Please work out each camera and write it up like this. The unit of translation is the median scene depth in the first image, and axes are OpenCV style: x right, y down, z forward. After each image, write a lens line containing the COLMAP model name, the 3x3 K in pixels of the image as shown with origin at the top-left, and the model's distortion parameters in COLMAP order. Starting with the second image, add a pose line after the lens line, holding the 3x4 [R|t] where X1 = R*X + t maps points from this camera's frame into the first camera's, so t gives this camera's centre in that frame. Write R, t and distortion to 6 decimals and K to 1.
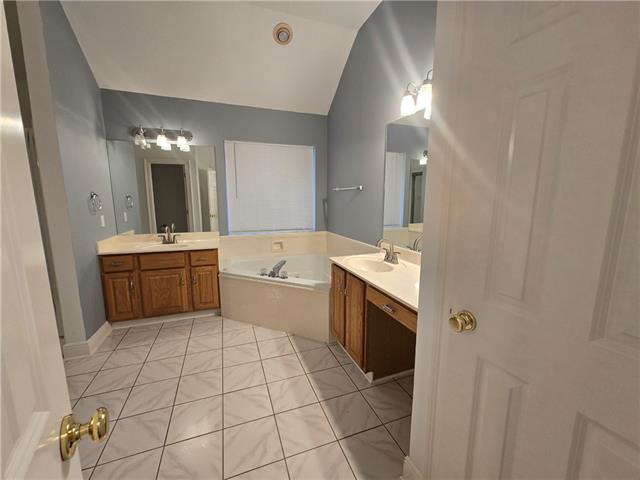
lens RADIAL K [[261.2, 0, 321.2], [0, 261.2, 239.5], [0, 0, 1]] dist [0.002412, -0.000011]
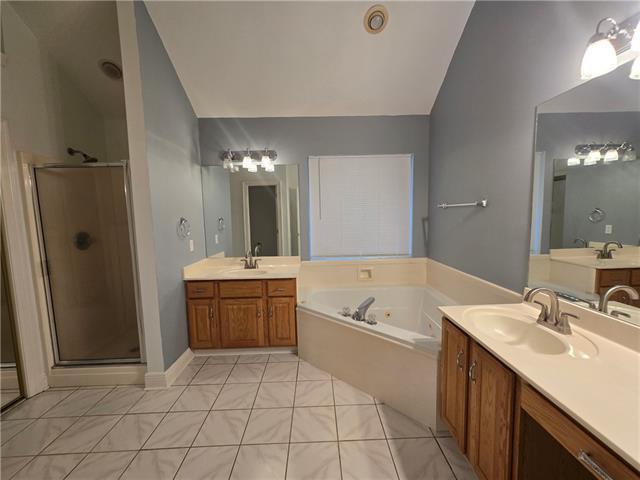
lens RADIAL K [[261.2, 0, 323.0], [0, 261.2, 239.9], [0, 0, 1]] dist [0.002412, -0.000011]
pose [[0.945550, 0.010234, -0.325316, -0.029717], [-0.027116, 0.998508, -0.047402, -0.056982], [0.324345, 0.053642, 0.944417, 0.209821]]
